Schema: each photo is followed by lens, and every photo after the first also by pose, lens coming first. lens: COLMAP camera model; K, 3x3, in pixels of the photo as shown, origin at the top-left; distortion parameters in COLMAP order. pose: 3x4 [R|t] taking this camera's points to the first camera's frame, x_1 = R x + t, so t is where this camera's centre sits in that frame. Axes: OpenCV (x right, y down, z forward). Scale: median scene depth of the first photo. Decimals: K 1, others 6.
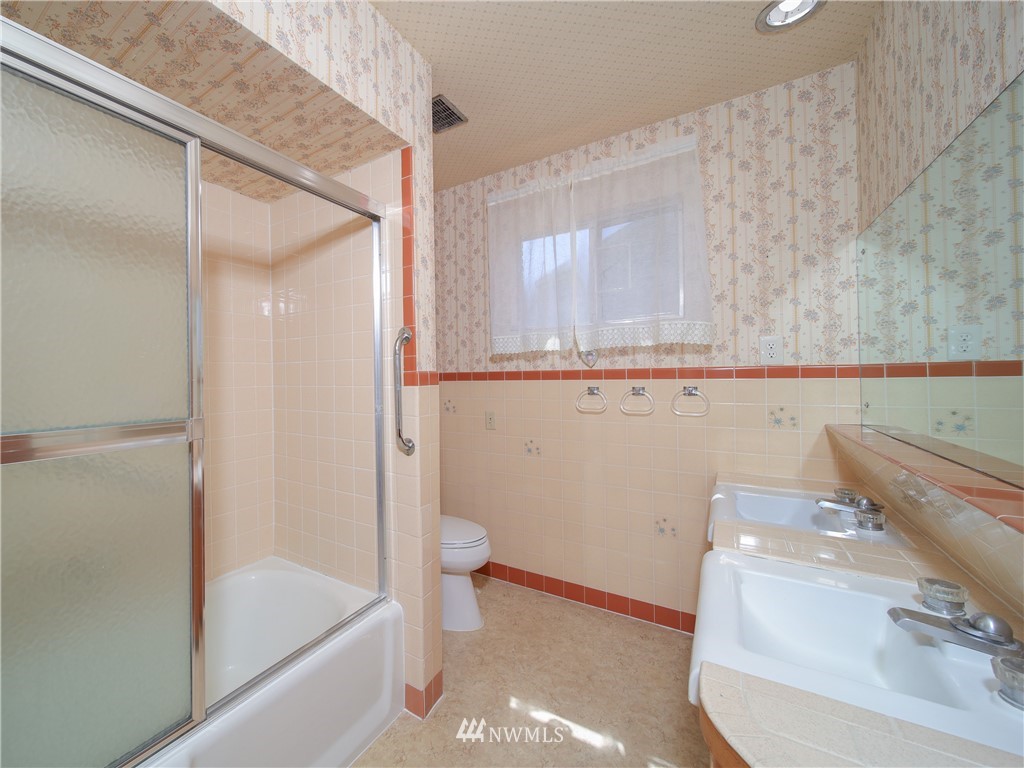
lens RADIAL K [[400.1, 0, 509.4], [0, 400.1, 378.2], [0, 0, 1]] dist [0.001422, 0.000209]
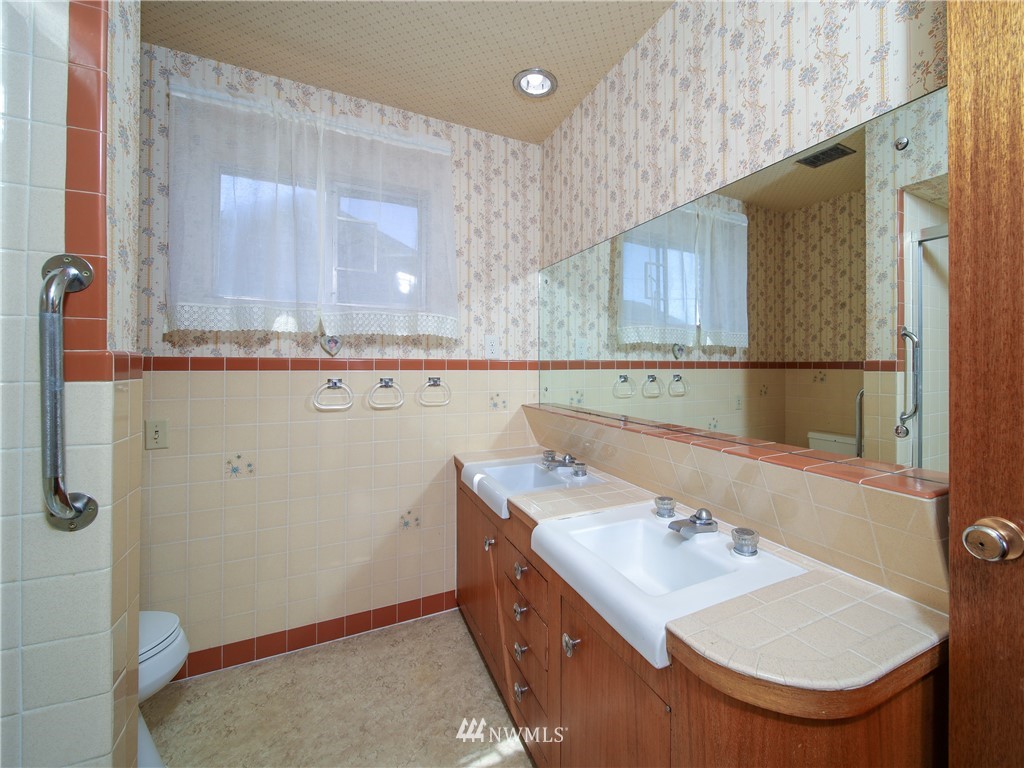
lens RADIAL K [[379.0, 0, 506.2], [0, 379.0, 366.3], [0, 0, 1]] dist [0.001533, 0.000099]
pose [[0.610620, 0.014020, 0.791799, -0.237980], [-0.005177, 0.999893, -0.013713, 0.003970], [-0.791907, 0.004274, 0.610627, 0.261742]]
